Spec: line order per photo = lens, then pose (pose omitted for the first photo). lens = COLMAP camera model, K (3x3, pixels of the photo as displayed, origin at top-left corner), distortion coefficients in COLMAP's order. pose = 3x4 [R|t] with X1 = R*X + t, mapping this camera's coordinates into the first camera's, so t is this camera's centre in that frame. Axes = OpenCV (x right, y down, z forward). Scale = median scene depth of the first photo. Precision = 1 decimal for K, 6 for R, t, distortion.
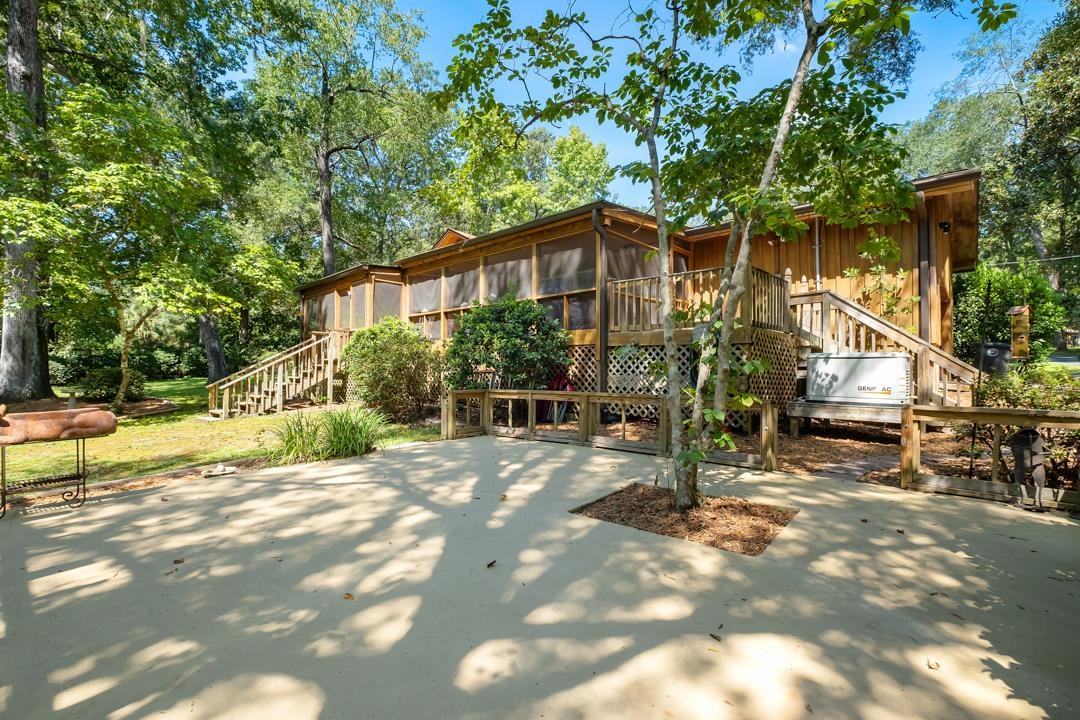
lens RADIAL K [[468.5, 0, 536.7], [0, 468.5, 364.3], [0, 0, 1]] dist [-0.007270, 0.000274]
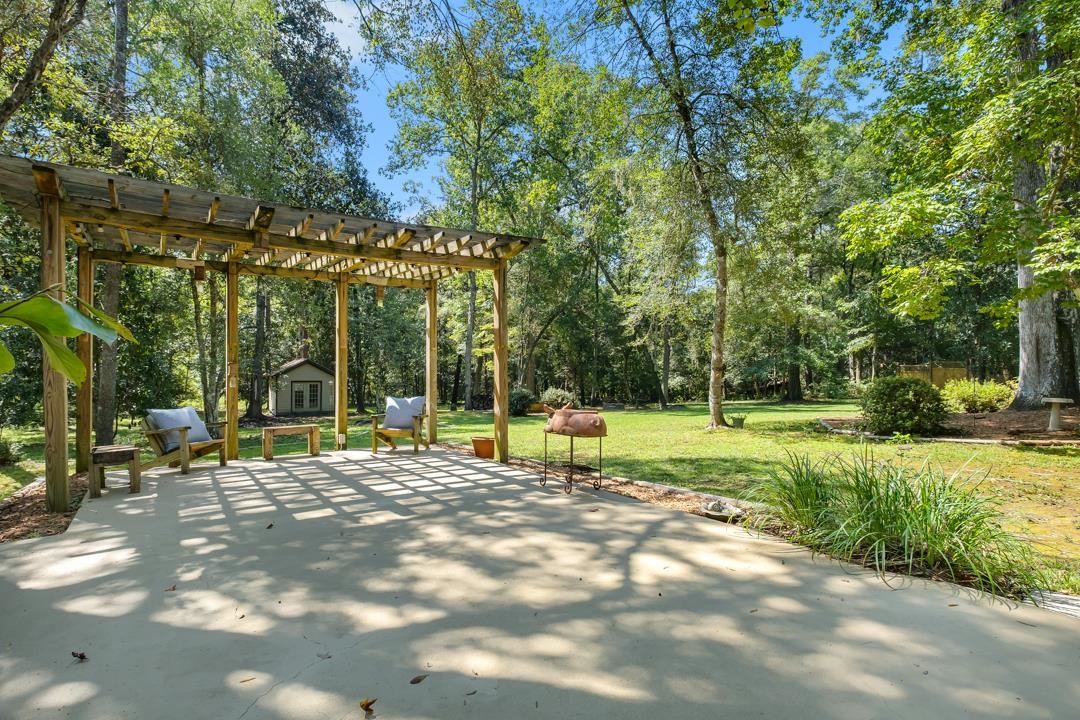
lens RADIAL K [[468.5, 0, 536.7], [0, 468.5, 364.3], [0, 0, 1]] dist [-0.007270, 0.000274]
pose [[-0.247881, -0.015586, -0.968665, 0.374025], [0.024807, 0.999441, -0.022430, -0.031394], [0.968473, -0.029589, -0.247355, 1.432710]]
